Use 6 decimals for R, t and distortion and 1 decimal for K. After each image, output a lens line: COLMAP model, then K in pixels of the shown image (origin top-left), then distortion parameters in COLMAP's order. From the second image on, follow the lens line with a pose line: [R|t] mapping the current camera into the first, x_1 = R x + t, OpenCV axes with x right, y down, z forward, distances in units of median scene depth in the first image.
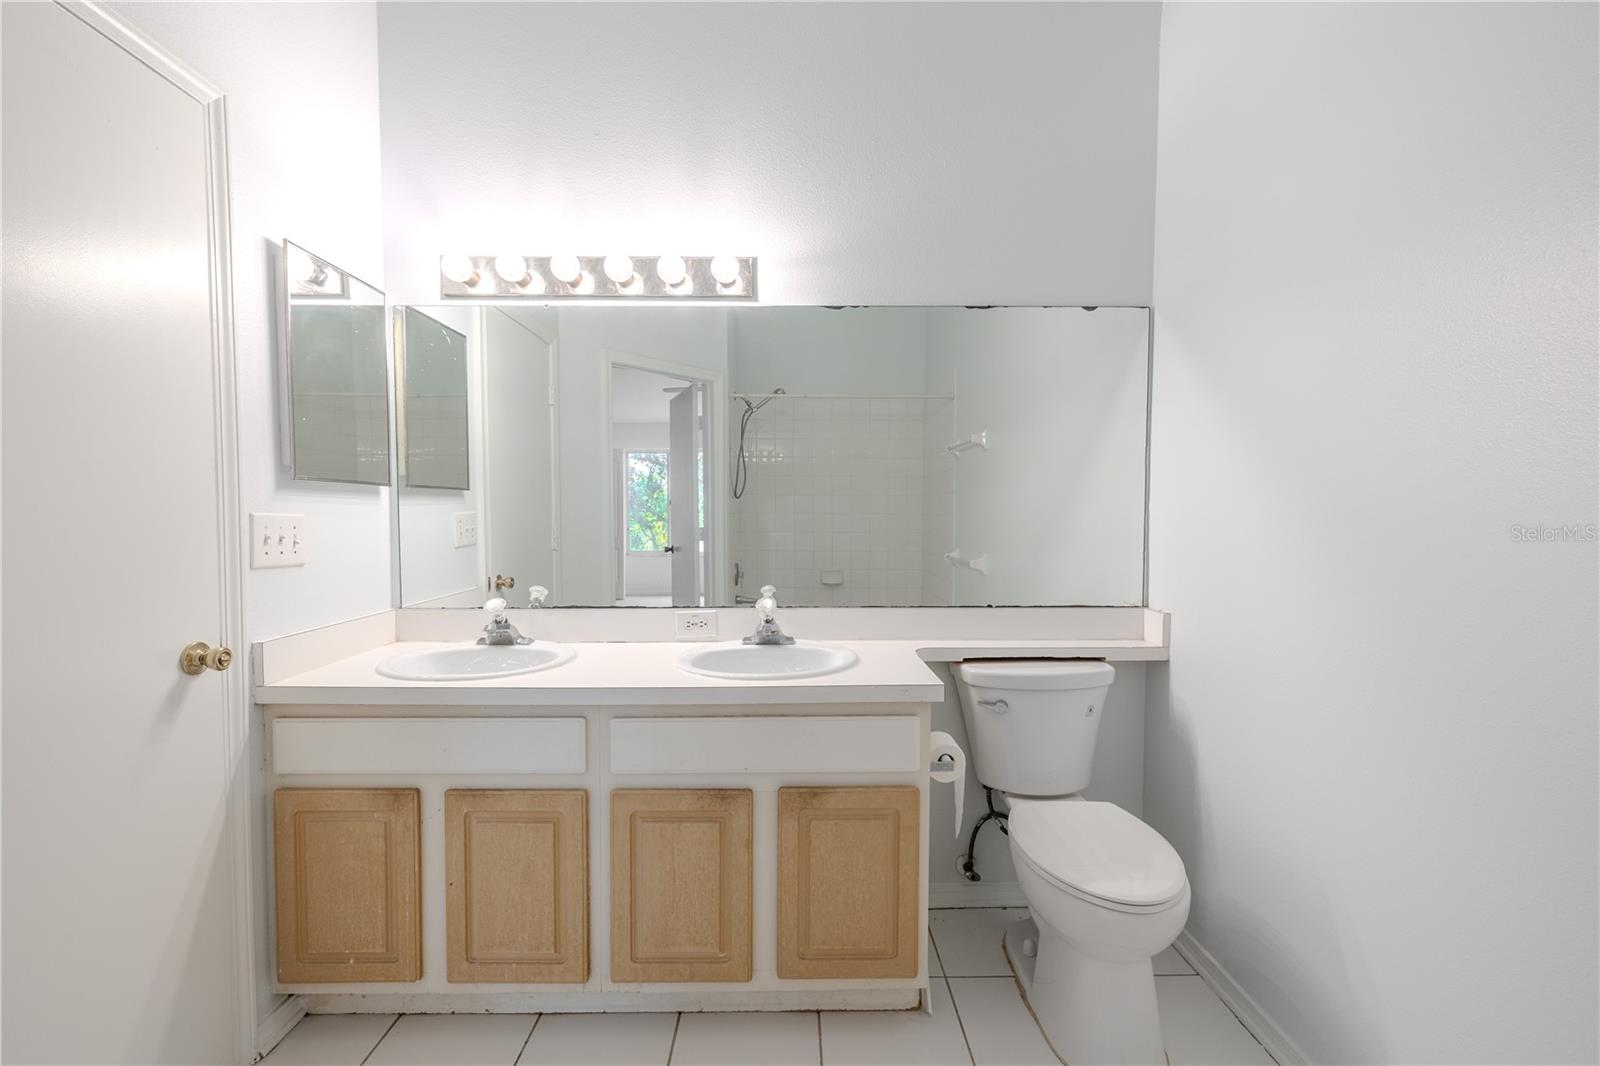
lens RADIAL K [[685.8, 0, 804.0], [0, 685.8, 542.0], [0, 0, 1]] dist [0.001084, 0.001205]
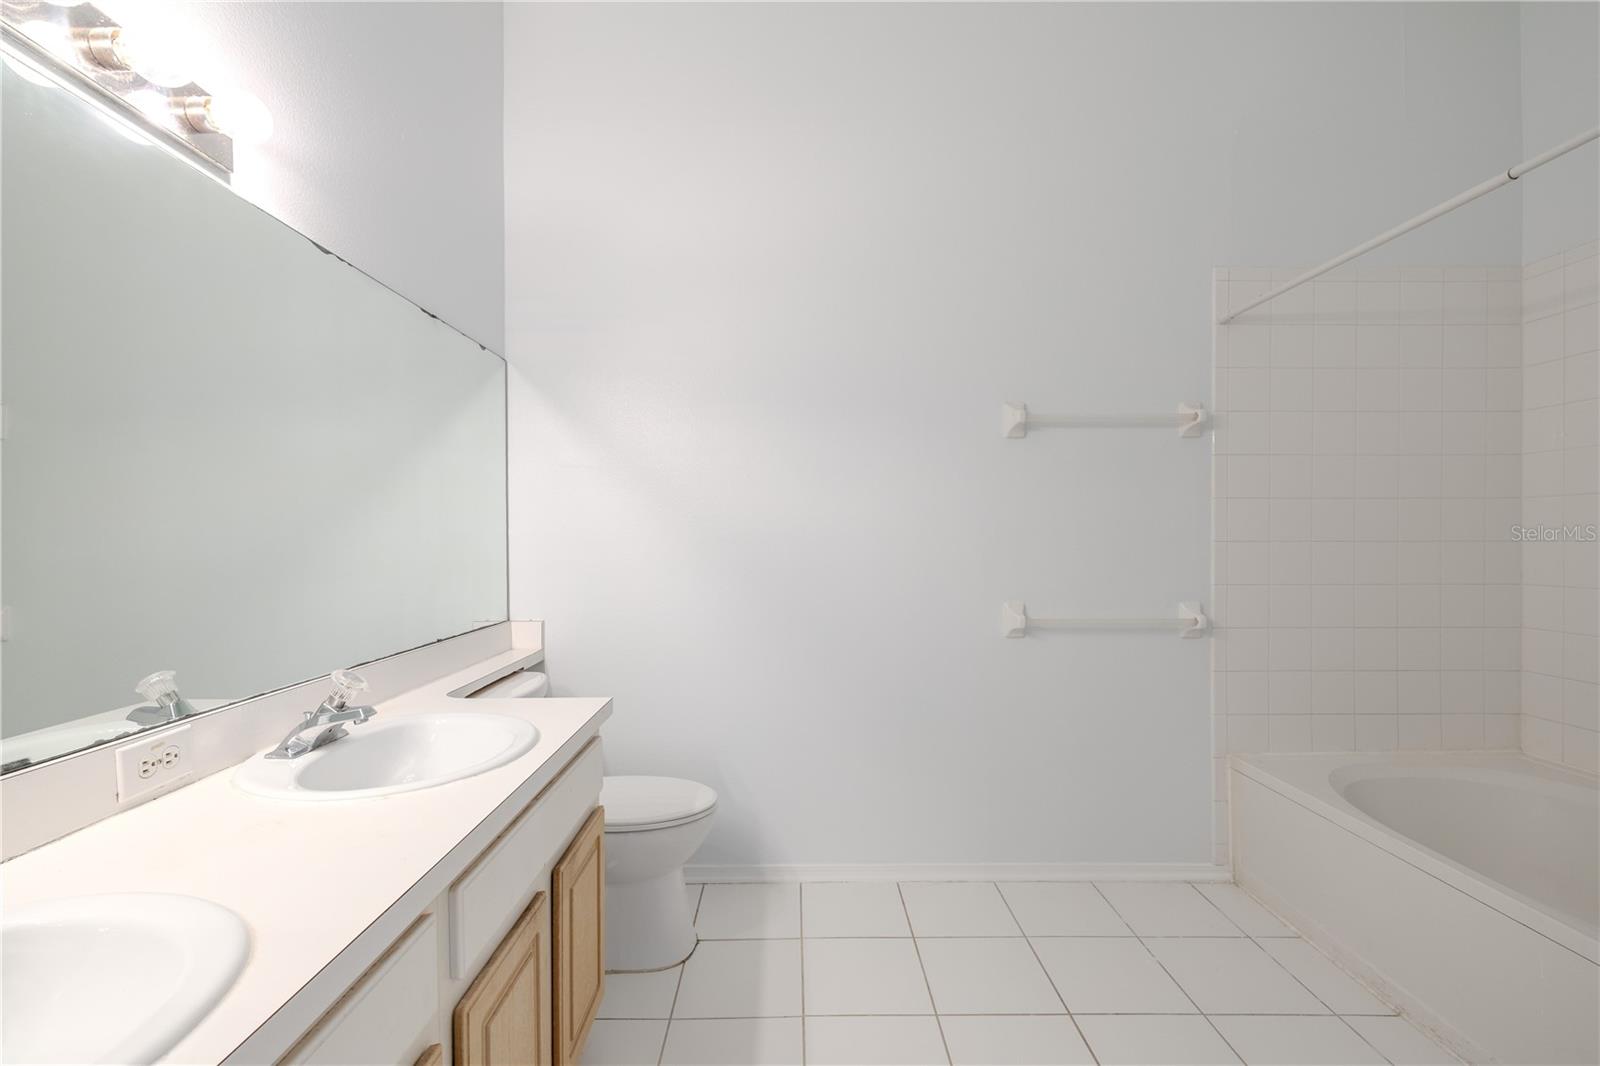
lens RADIAL K [[685.8, 0, 779.9], [0, 685.8, 541.3], [0, 0, 1]] dist [0.001084, 0.001205]
pose [[0.029560, -0.007001, 0.999538, -0.840604], [0.046412, 0.998907, 0.005624, -0.030827], [-0.998485, 0.046225, 0.029853, 0.673799]]
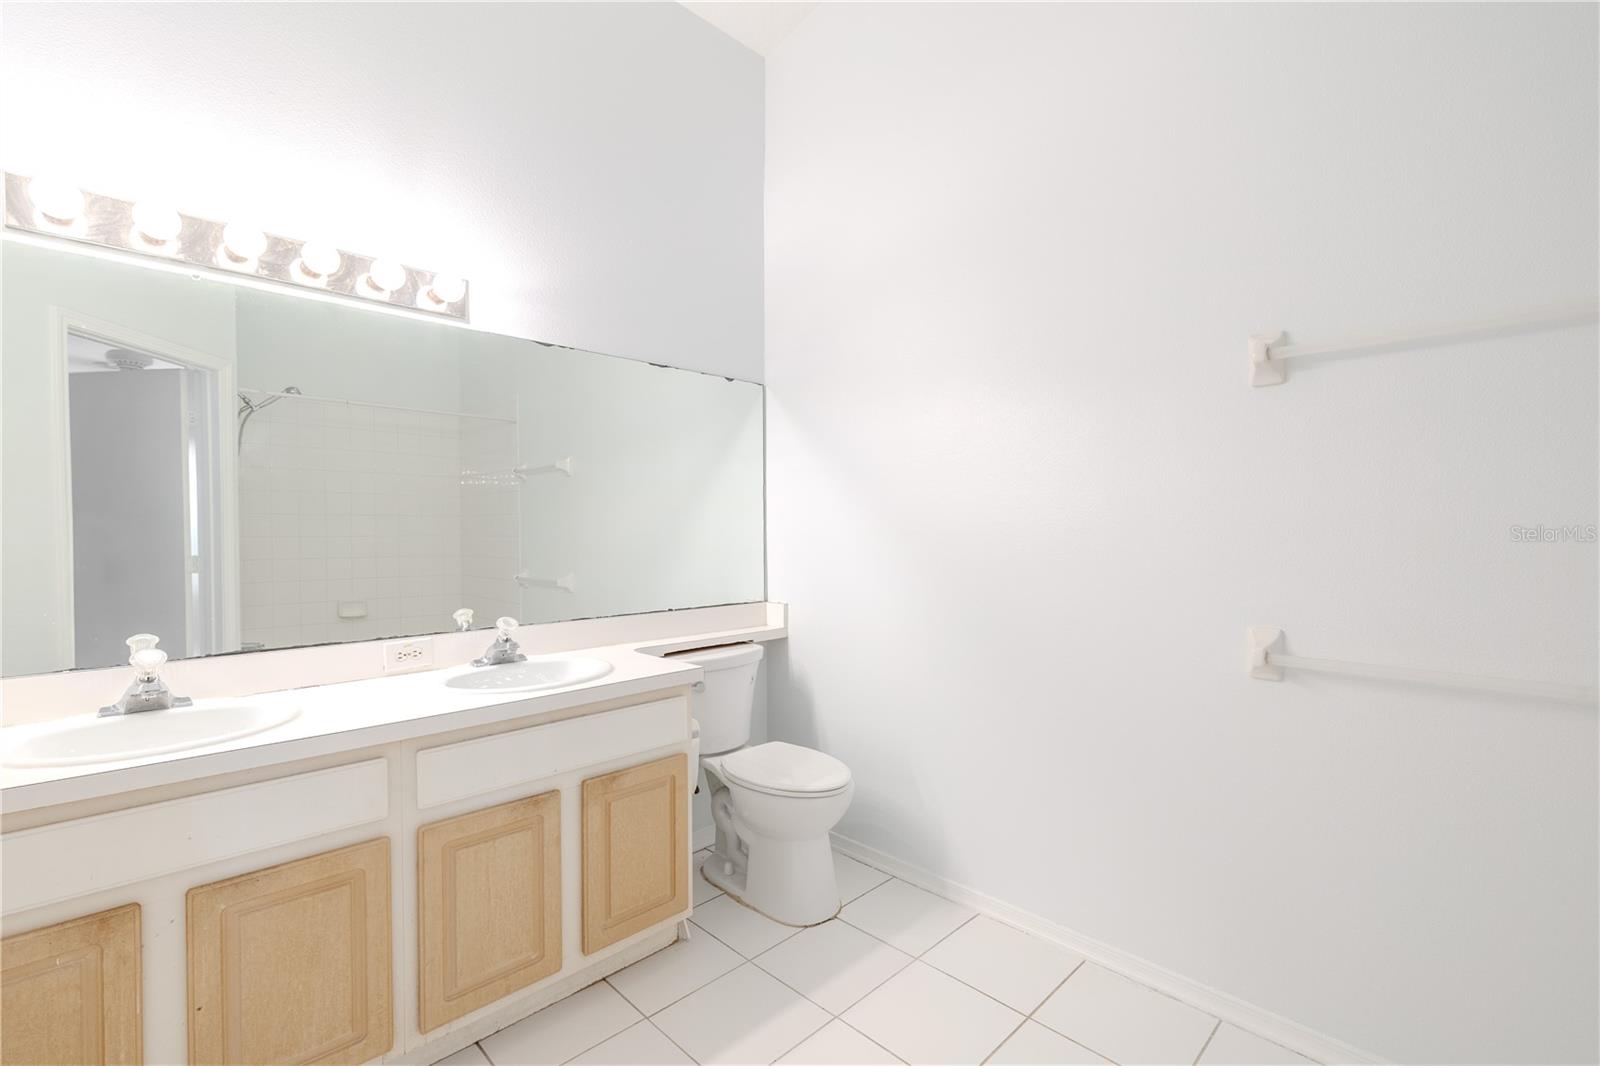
lens RADIAL K [[685.8, 0, 791.8], [0, 685.8, 537.1], [0, 0, 1]] dist [0.001084, 0.001205]
pose [[0.729007, -0.008881, 0.684449, -0.538045], [0.034451, 0.999125, -0.023729, 0.000596], [-0.683639, 0.040878, 0.728675, -0.058158]]
